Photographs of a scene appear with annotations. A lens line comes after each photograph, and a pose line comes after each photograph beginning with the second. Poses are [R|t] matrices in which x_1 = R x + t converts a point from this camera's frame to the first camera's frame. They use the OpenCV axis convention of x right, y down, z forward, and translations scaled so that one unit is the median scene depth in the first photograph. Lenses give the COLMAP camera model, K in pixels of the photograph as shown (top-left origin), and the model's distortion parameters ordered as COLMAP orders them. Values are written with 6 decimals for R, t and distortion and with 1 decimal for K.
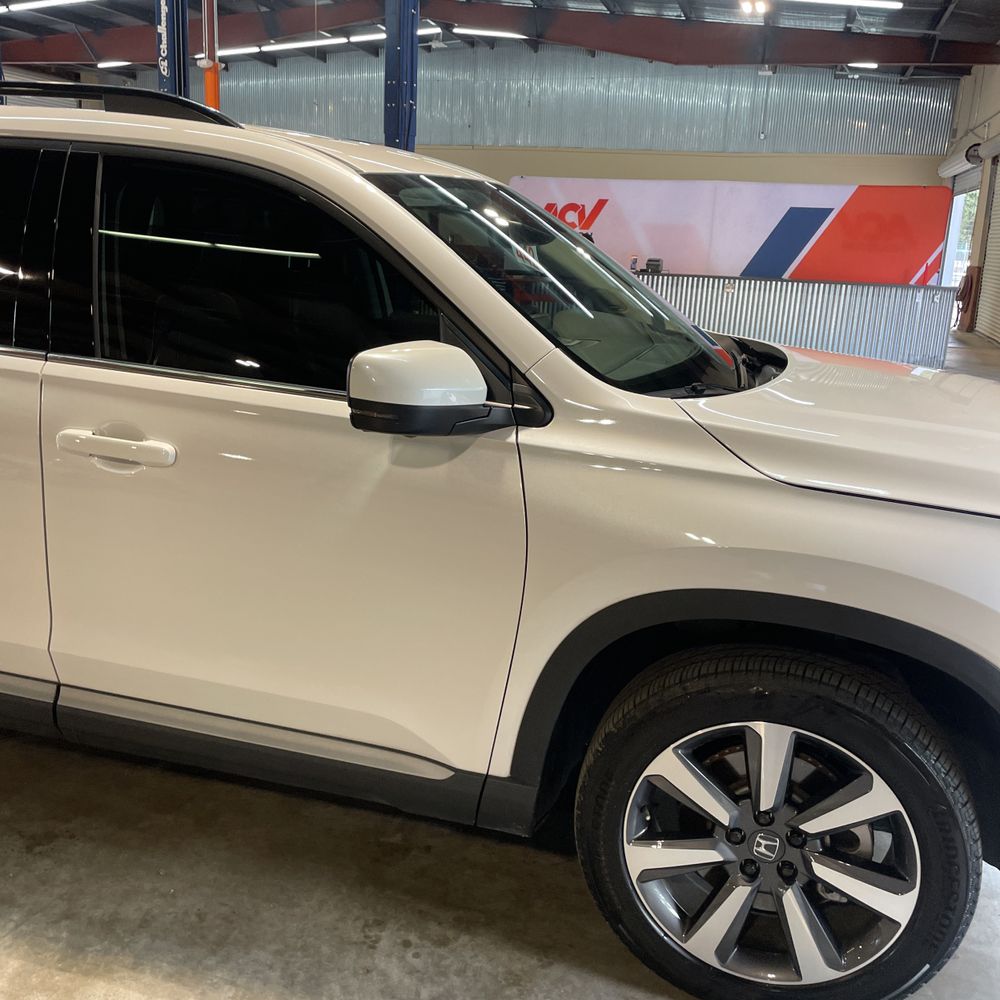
lens RADIAL K [[1001.3, 0, 493.5], [0, 1001.3, 484.2], [0, 0, 1]] dist [0.085976, -0.117825]
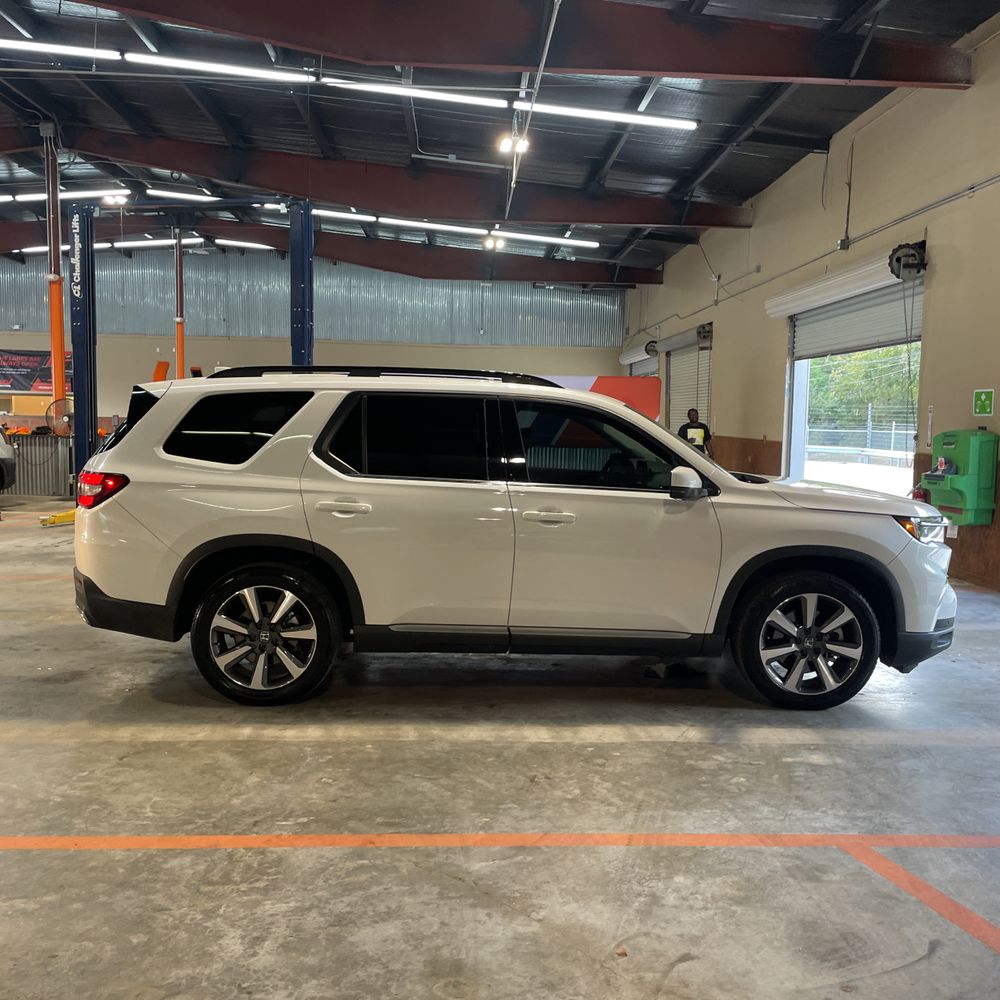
lens RADIAL K [[998.8, 0, 500.0], [0, 998.8, 500.0], [0, 0, 1]] dist [0.096491, -0.126360]
pose [[0.947644, -0.052383, 0.315002, -1.335947], [0.099236, 0.985920, -0.134587, 0.255562], [-0.303517, 0.158800, 0.939500, -1.346245]]
